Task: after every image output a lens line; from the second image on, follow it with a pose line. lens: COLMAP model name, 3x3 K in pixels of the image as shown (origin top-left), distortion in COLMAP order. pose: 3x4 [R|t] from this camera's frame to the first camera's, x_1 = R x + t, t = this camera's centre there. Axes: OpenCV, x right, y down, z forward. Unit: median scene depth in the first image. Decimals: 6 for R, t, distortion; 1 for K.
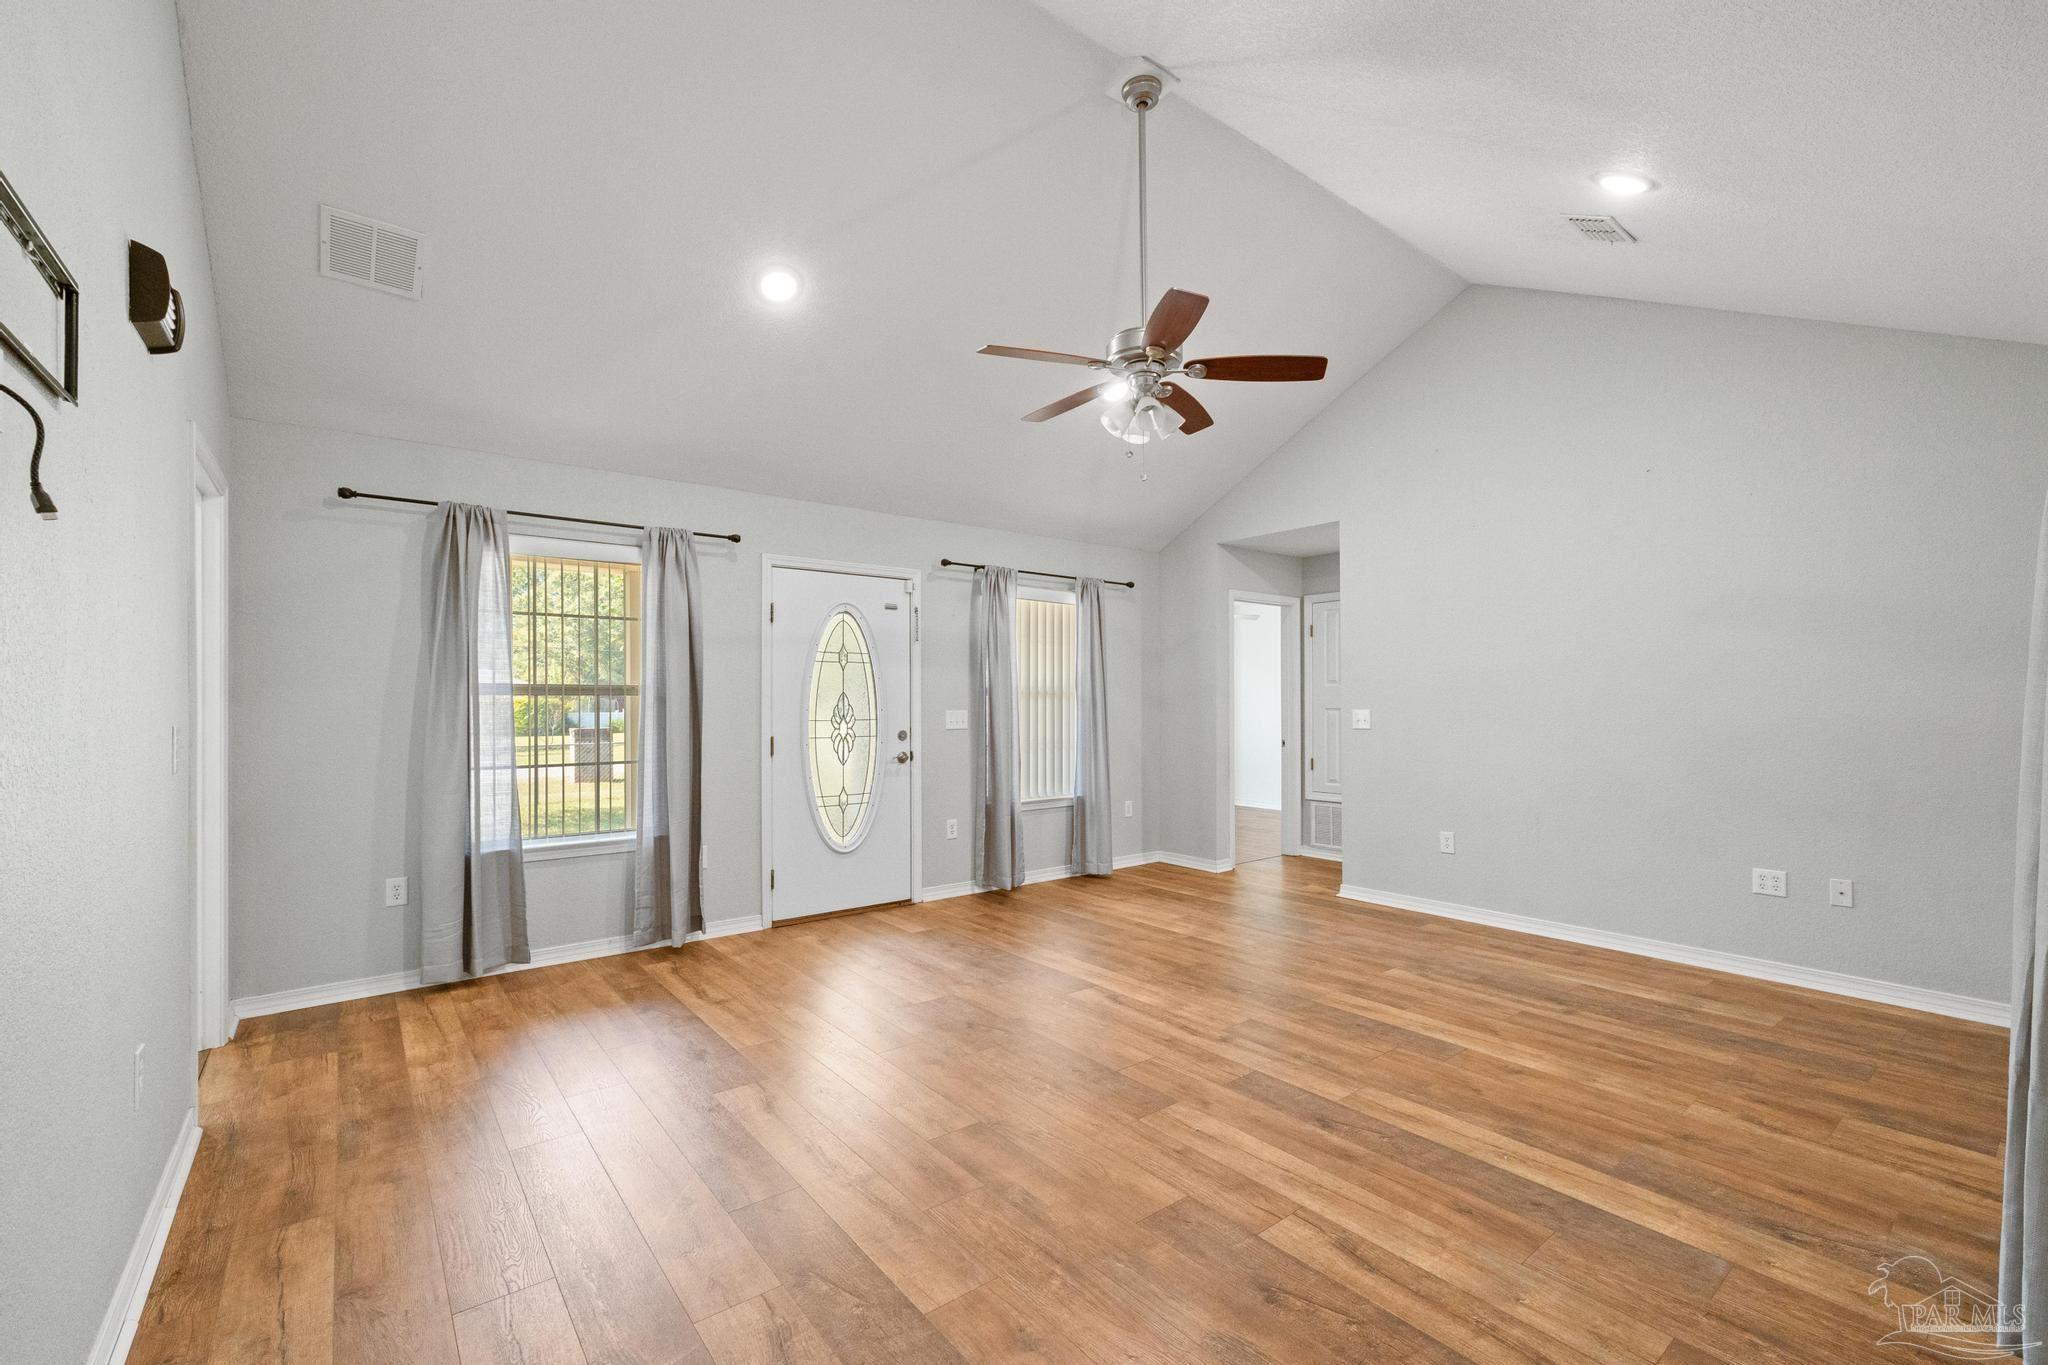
lens RADIAL K [[861.8, 0, 1022.4], [0, 861.8, 696.3], [0, 0, 1]] dist [0.003315, 0.000542]
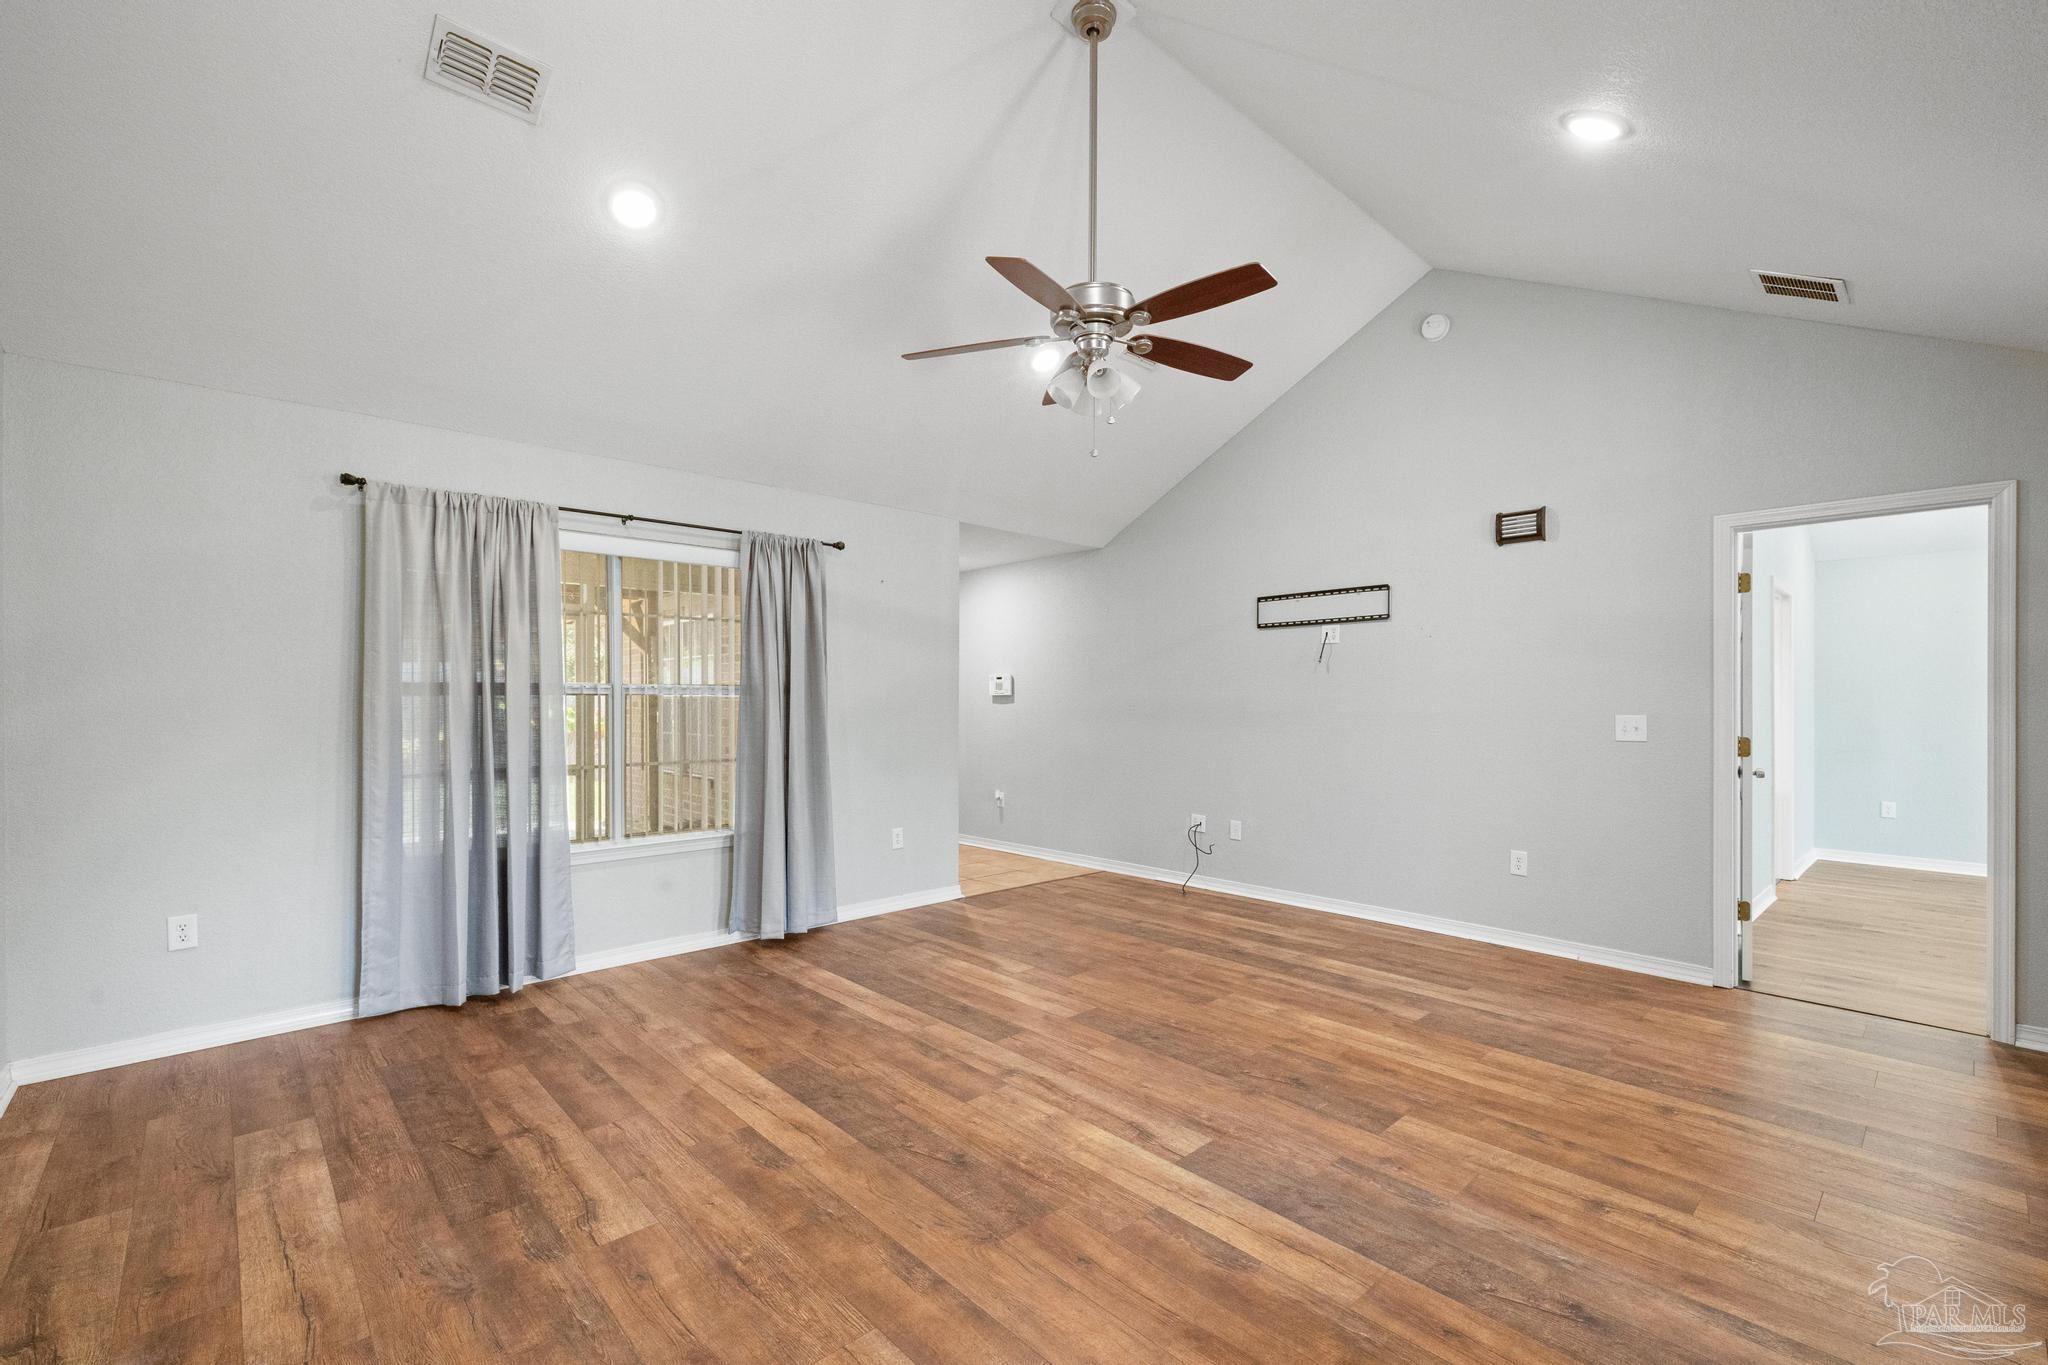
lens RADIAL K [[877.1, 0, 1021.2], [0, 877.1, 709.3], [0, 0, 1]] dist [0.001740, 0.000668]
pose [[-0.997218, 0.004746, -0.074393, 0.235357], [0.004373, 0.999977, 0.005175, 0.005096], [0.074416, 0.004836, -0.997216, 1.569187]]
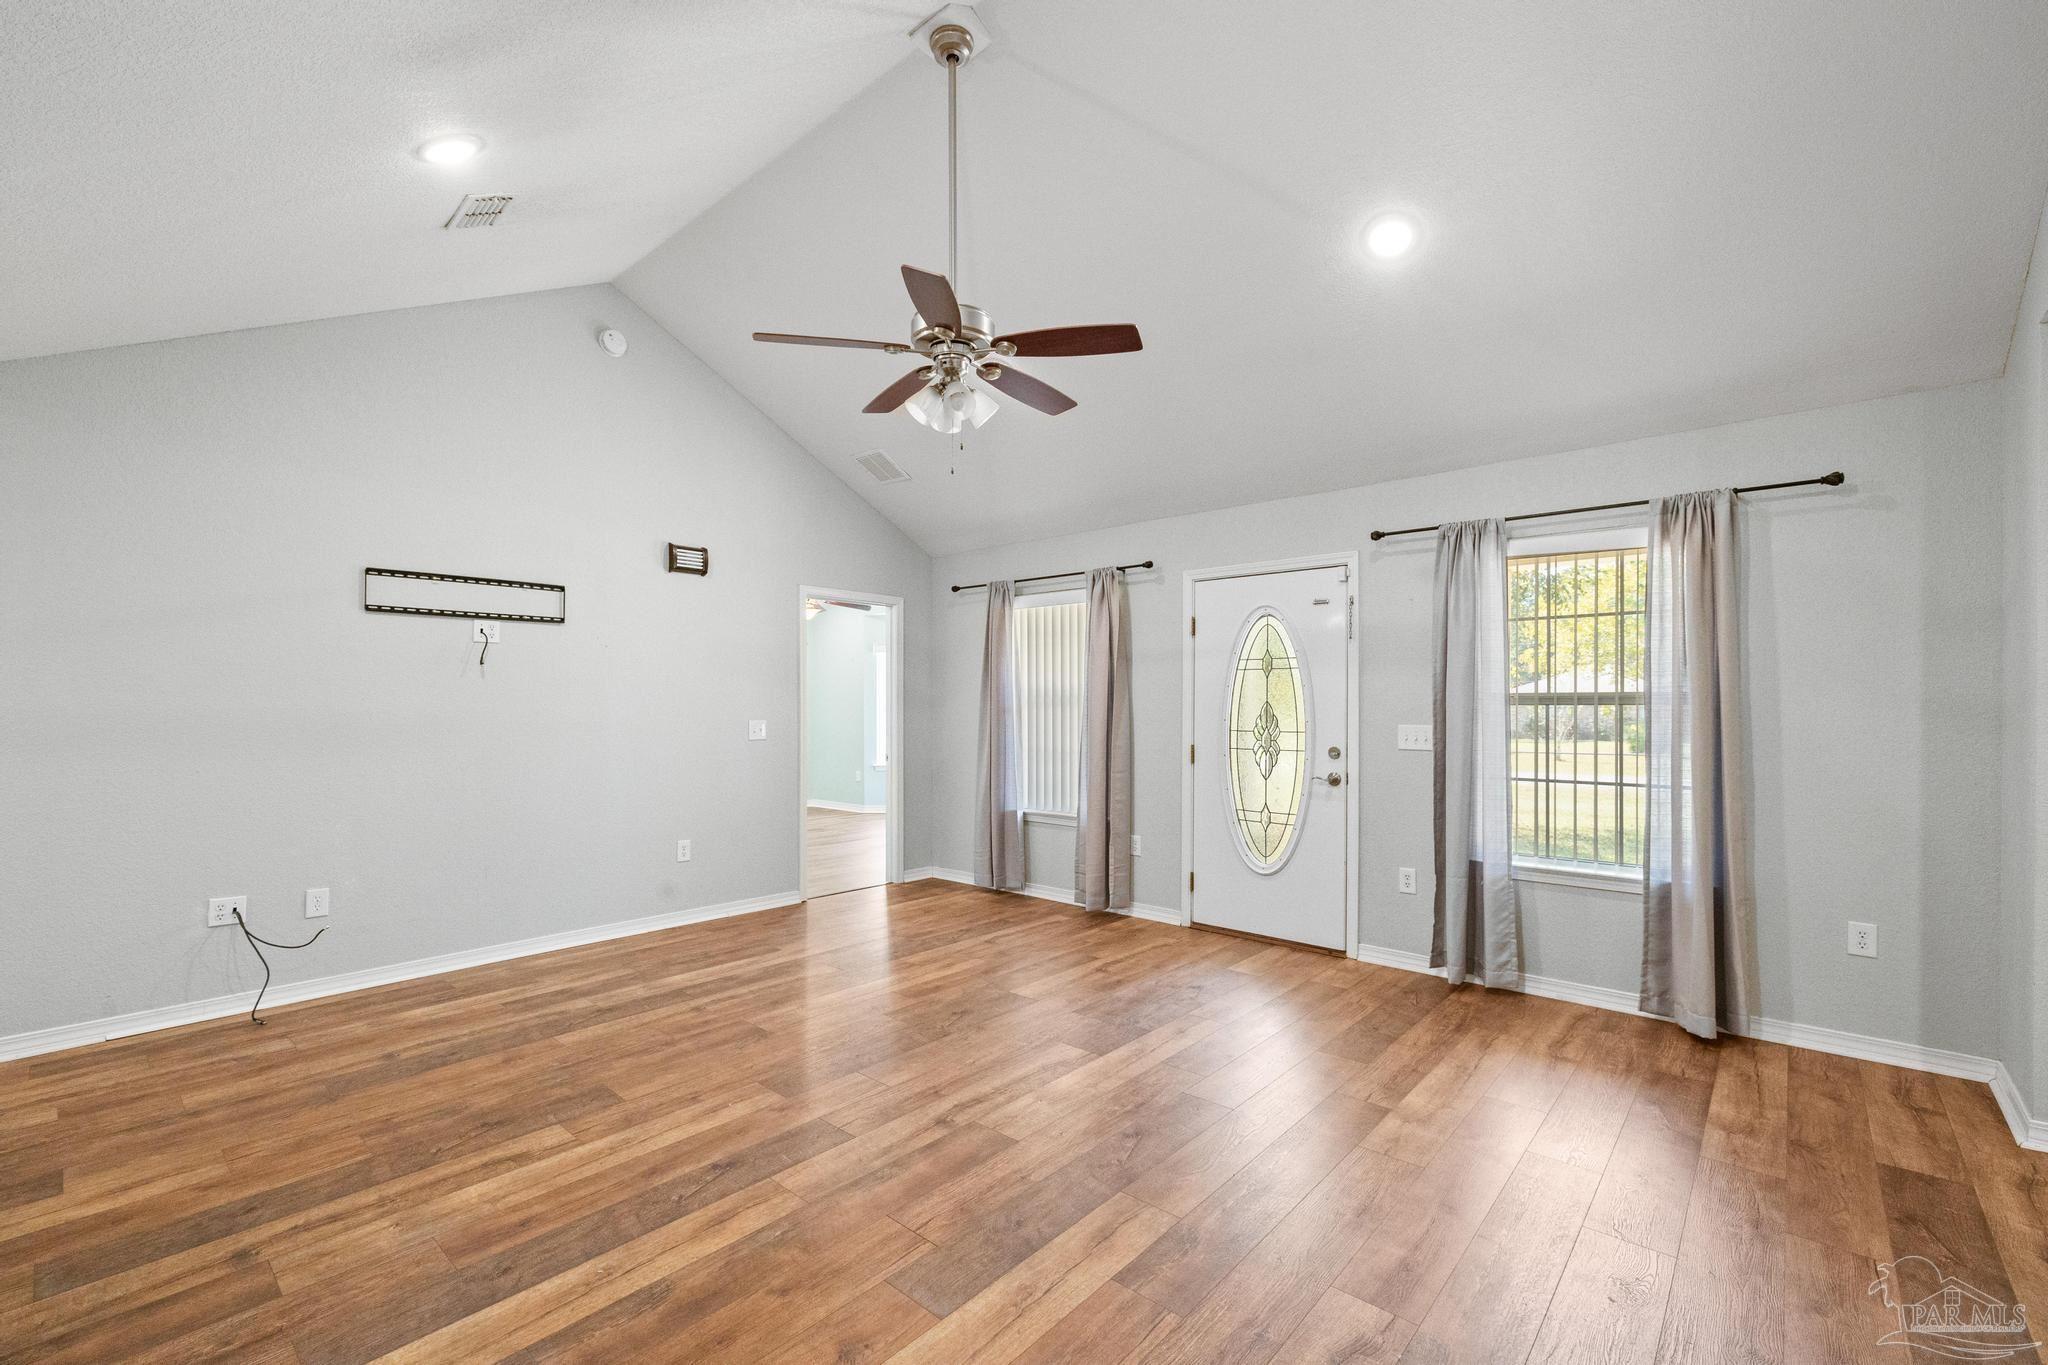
lens RADIAL K [[871.6, 0, 1021.6], [0, 871.6, 692.8], [0, 0, 1]] dist [0.002035, 0.000272]
pose [[0.173960, -0.010956, -0.984692, 0.880397], [0.003940, 0.999938, -0.010429, -0.007014], [0.984745, -0.002066, 0.173992, 0.754622]]
